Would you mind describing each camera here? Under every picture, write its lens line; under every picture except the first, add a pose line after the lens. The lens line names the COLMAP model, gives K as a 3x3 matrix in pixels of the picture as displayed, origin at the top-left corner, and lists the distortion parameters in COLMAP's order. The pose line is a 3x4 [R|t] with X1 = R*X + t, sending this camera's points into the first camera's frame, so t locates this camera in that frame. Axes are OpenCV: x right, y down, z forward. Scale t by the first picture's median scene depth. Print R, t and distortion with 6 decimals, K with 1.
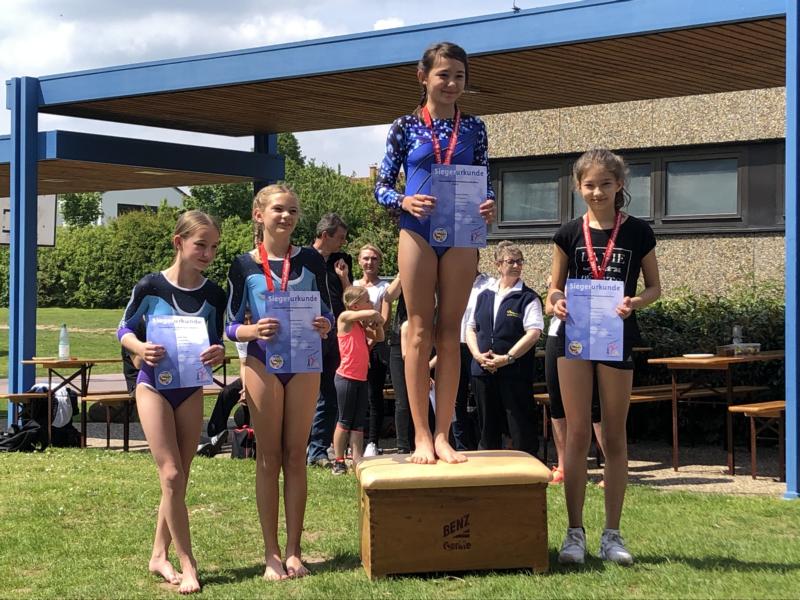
lens RADIAL K [[1575.5, 0, 400.0], [0, 1575.5, 300.0], [0, 0, 1]] dist [0.131279, -0.101799]
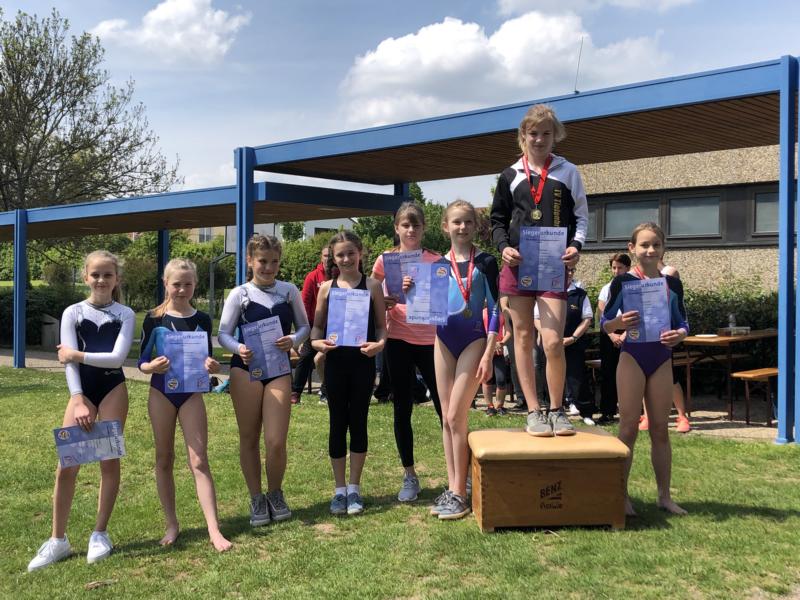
lens RADIAL K [[959.0, 0, 400.0], [0, 959.0, 300.0], [0, 0, 1]] dist [0.126213, -0.359282]
pose [[0.996177, 0.002426, -0.087327, -0.006430], [-0.001122, 0.999887, 0.014974, -0.007105], [0.087353, -0.014818, 0.996067, 0.088097]]
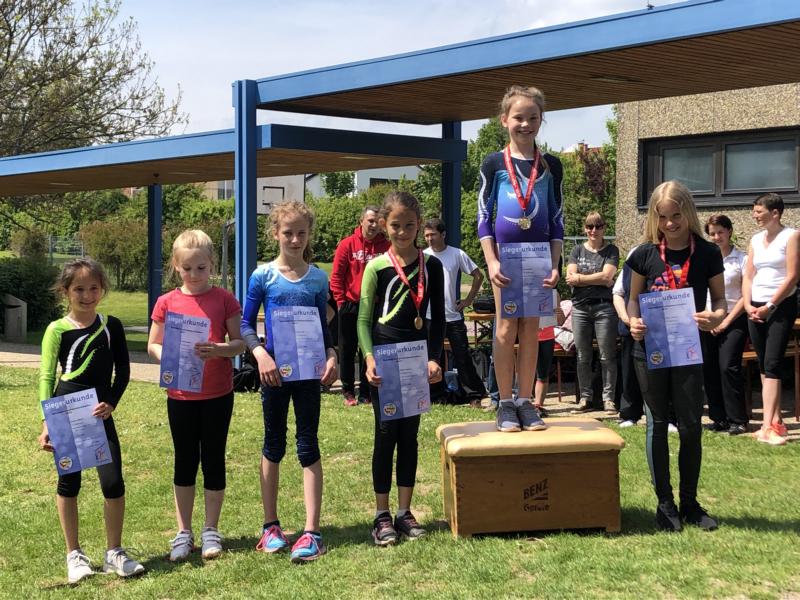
lens RADIAL K [[1289.1, 0, 400.0], [0, 1289.1, 300.0], [0, 0, 1]] dist [0.178327, -0.579033]
pose [[0.988235, 0.000504, -0.152943, 0.030339], [0.004795, 0.999401, 0.034274, -0.006832], [0.152868, -0.034604, 0.987641, 0.042917]]
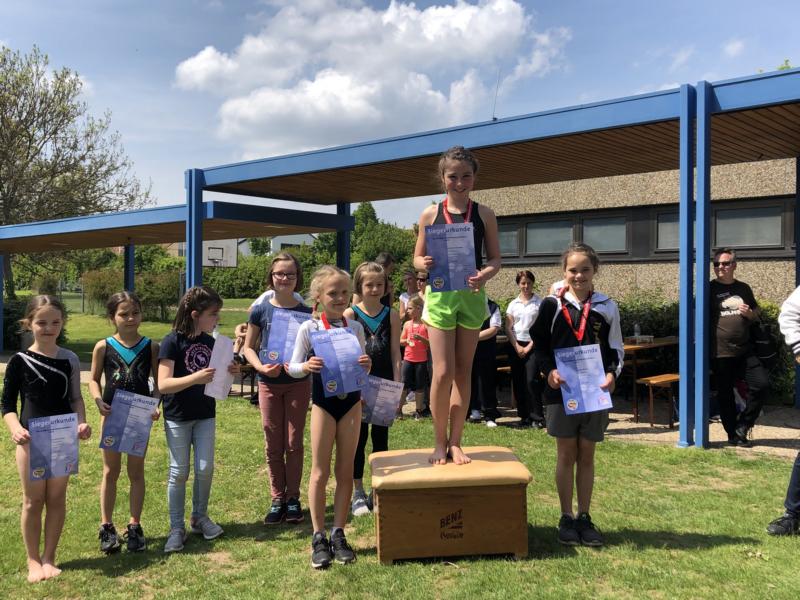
lens RADIAL K [[832.5, 0, 400.0], [0, 832.5, 300.0], [0, 0, 1]] dist [0.084326, -0.168664]
pose [[0.999409, -0.000435, -0.034386, 0.007175], [0.000689, 0.999972, 0.007391, -0.010526], [0.034382, -0.007410, 0.999381, 0.139246]]
